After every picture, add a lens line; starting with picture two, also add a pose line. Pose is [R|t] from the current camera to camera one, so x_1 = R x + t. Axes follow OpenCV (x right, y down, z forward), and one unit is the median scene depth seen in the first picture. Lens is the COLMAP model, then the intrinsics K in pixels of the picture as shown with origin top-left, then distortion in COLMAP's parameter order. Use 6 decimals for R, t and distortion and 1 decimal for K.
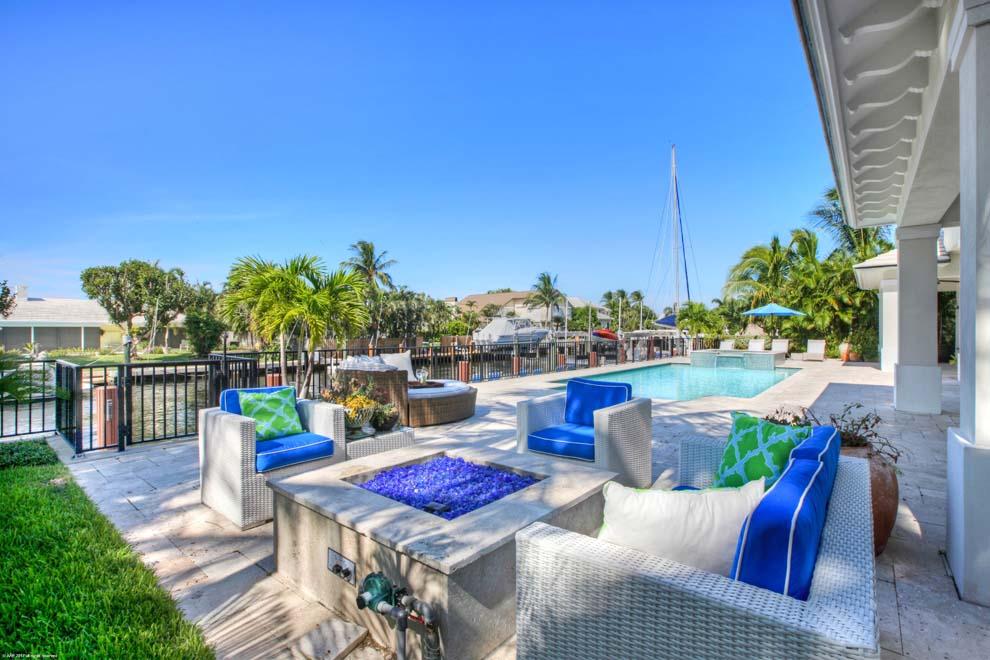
lens RADIAL K [[454.3, 0, 492.2], [0, 454.3, 334.0], [0, 0, 1]] dist [-0.007127, 0.000147]
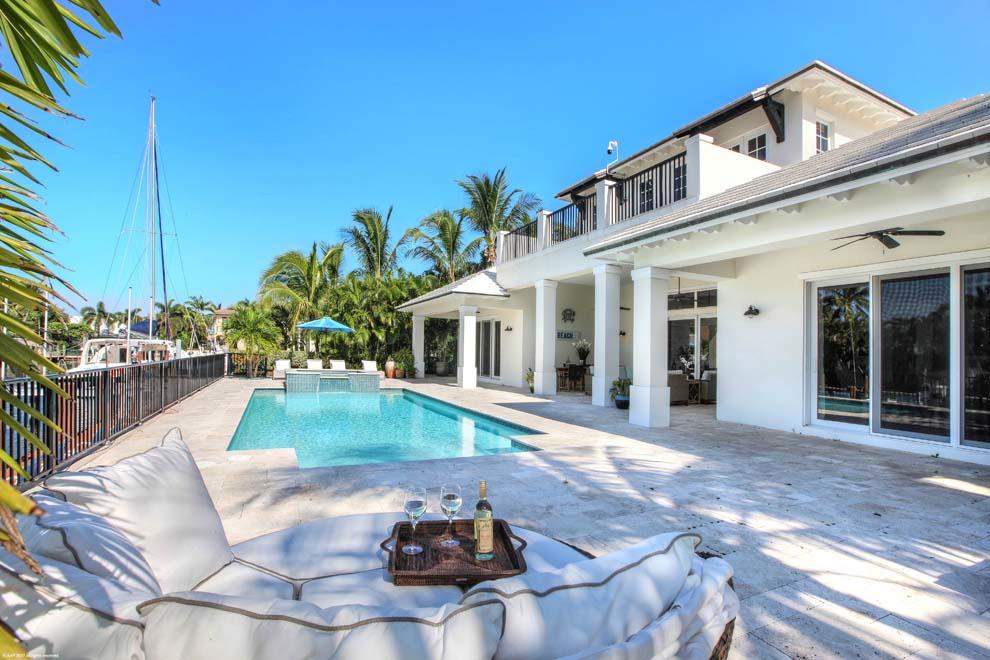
lens RADIAL K [[454.3, 0, 492.2], [0, 454.3, 338.5], [0, 0, 1]] dist [-0.007127, 0.000147]
pose [[0.426784, 0.015317, 0.904224, -0.066863], [-0.008382, 0.999881, -0.012981, -0.017365], [-0.904315, -0.002039, 0.426862, 0.304178]]
